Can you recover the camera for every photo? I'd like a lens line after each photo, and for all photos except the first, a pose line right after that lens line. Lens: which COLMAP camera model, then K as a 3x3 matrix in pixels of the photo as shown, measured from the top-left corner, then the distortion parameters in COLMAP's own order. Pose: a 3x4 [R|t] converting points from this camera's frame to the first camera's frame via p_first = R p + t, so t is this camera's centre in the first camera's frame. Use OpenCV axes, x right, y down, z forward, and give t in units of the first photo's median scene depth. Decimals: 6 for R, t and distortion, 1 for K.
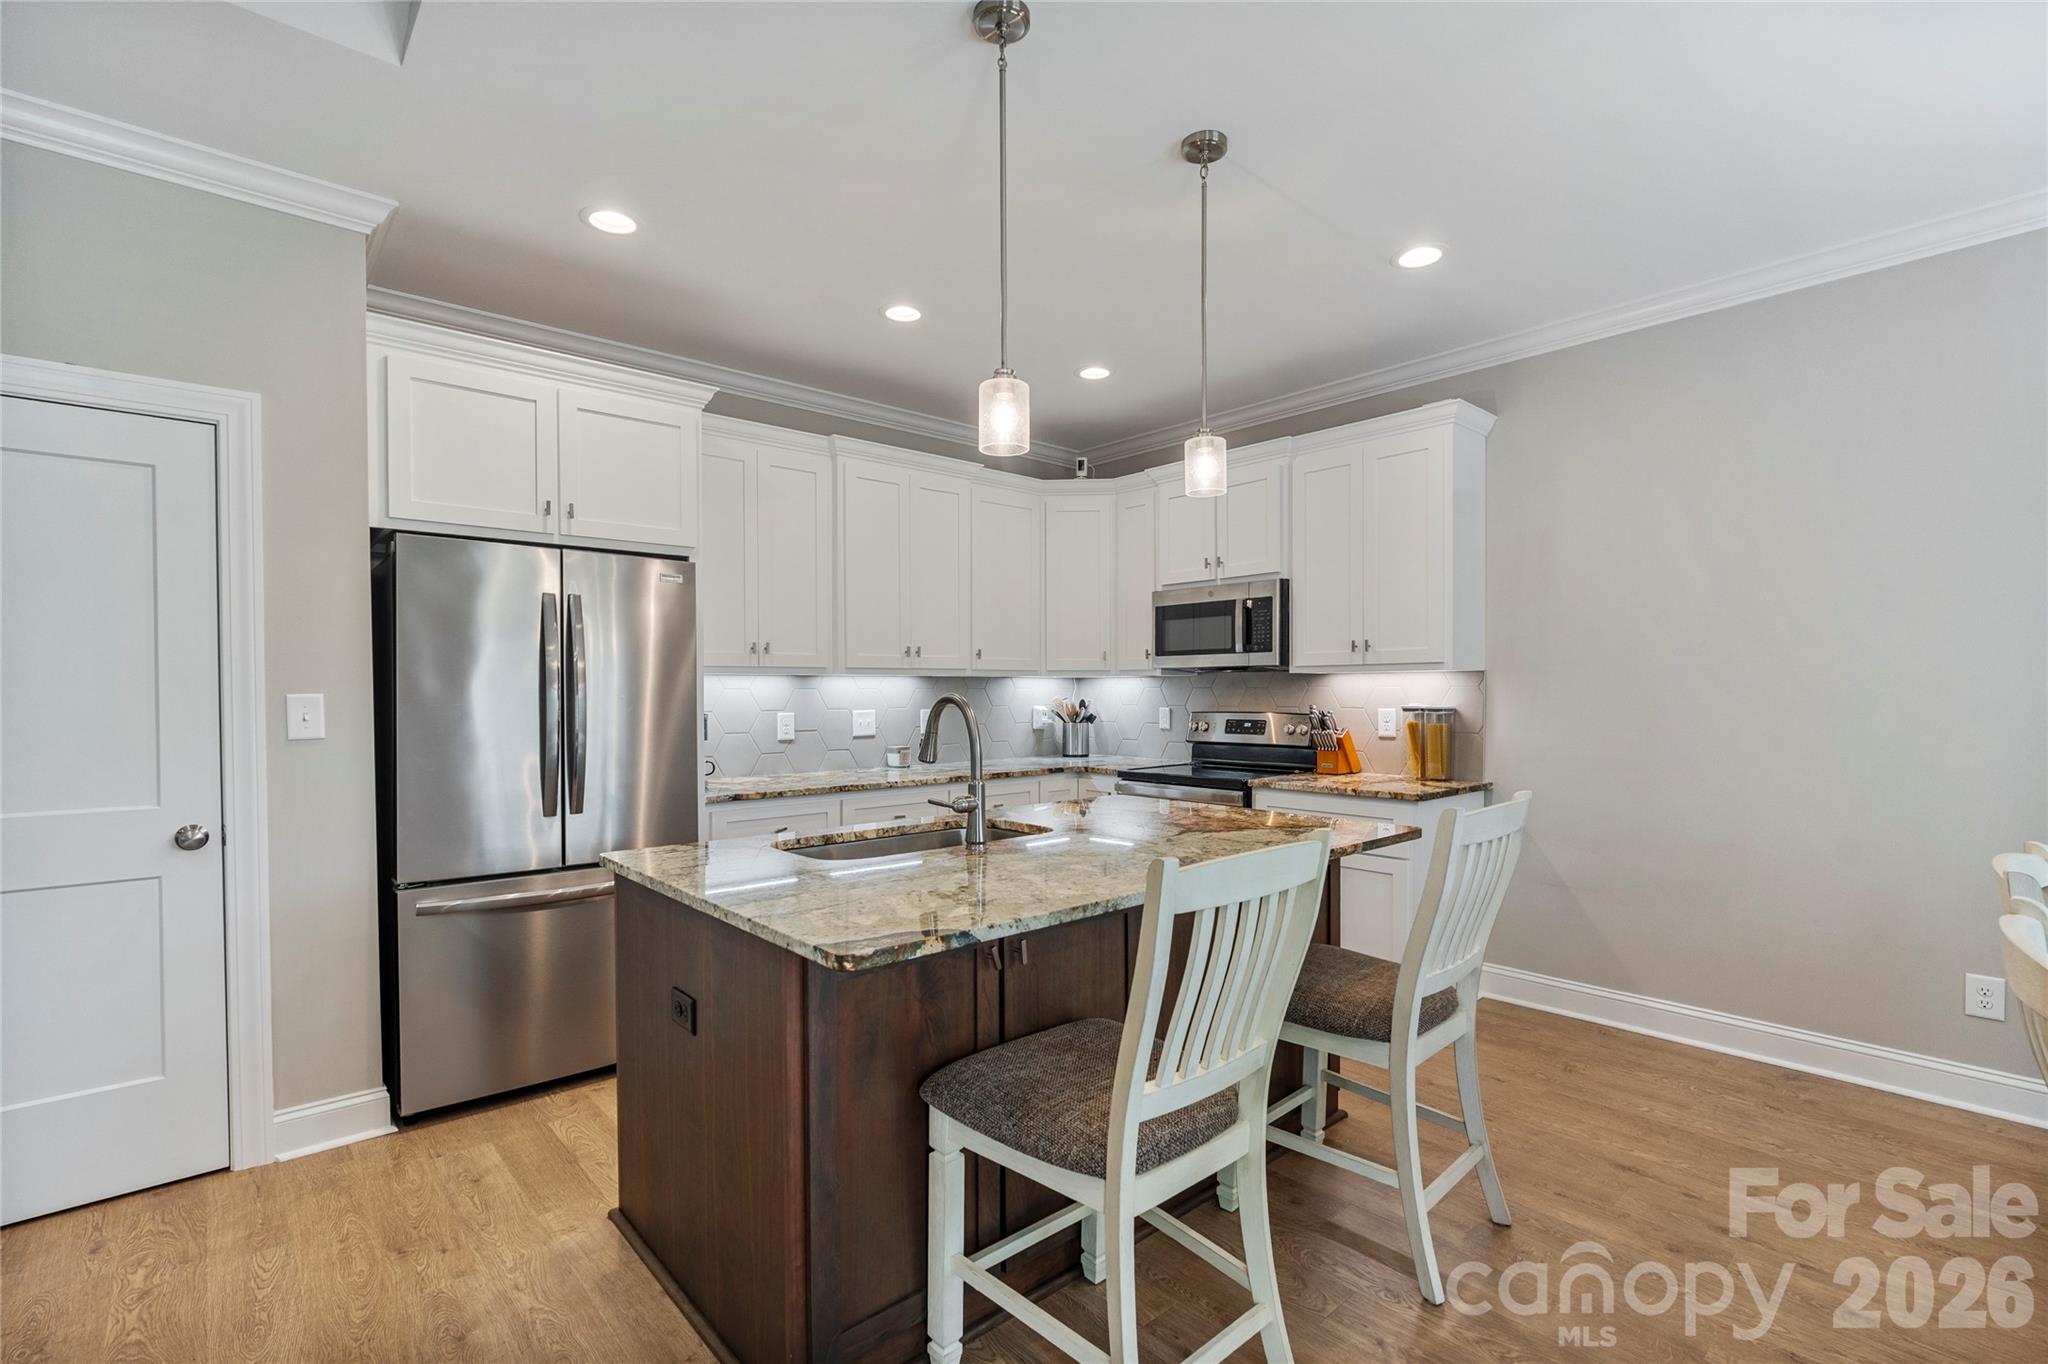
lens RADIAL K [[918.4, 0, 1037.7], [0, 918.4, 699.3], [0, 0, 1]] dist [-0.008046, 0.000366]
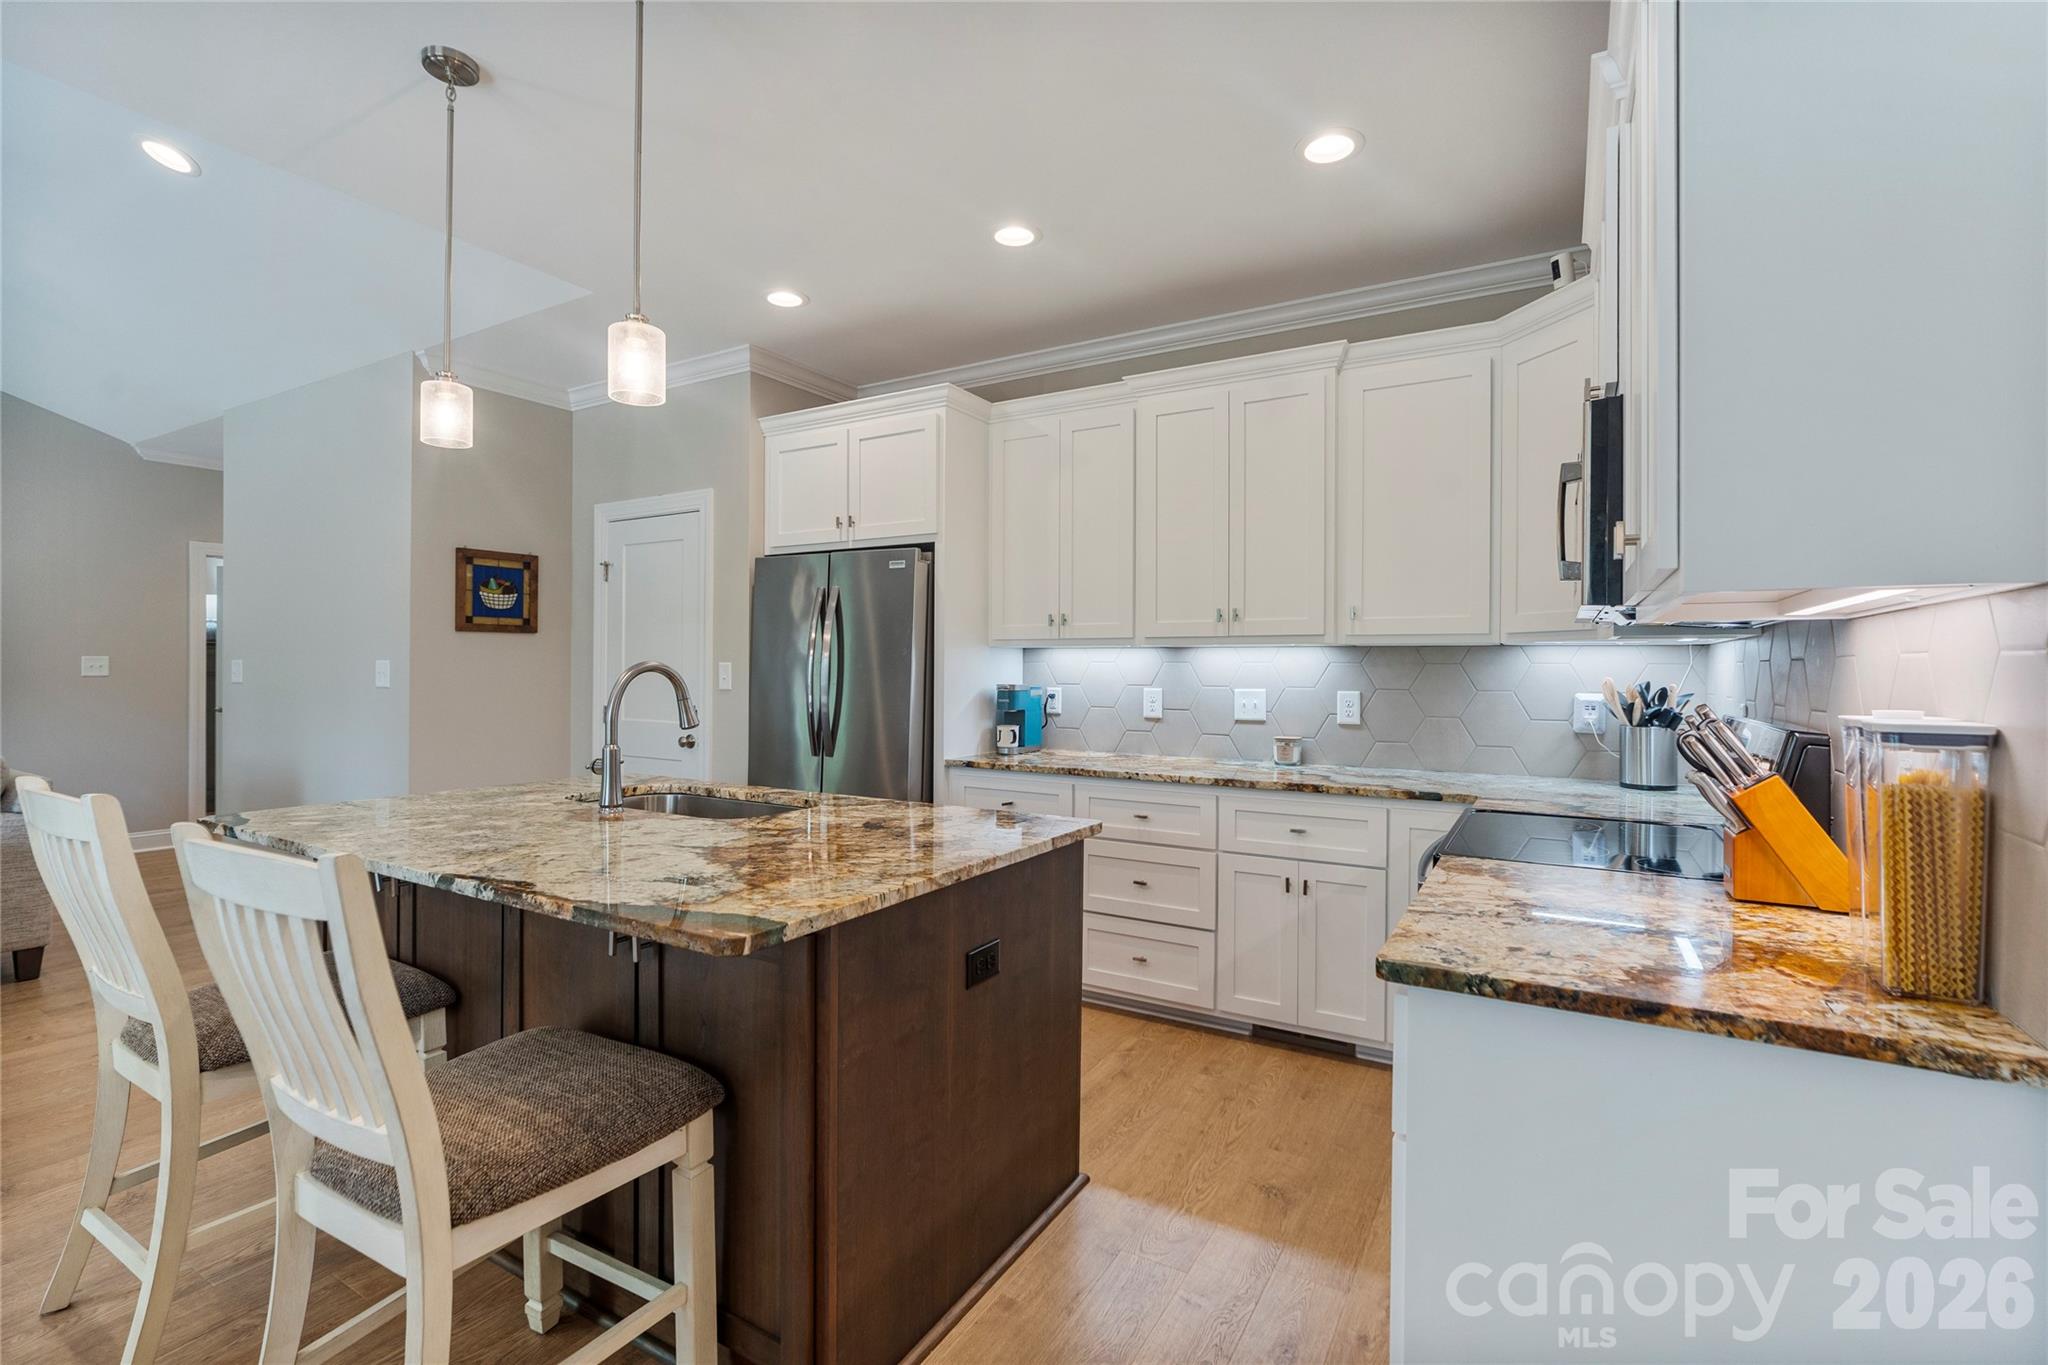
lens RADIAL K [[913.9, 0, 1024.0], [0, 913.9, 682.5], [0, 0, 1]] dist [-0.009818, -0.000014]
pose [[0.306526, 0.025542, -0.951520, 0.557205], [-0.014432, 0.999650, 0.022185, -0.009574], [0.951753, 0.006932, 0.306787, 0.594268]]
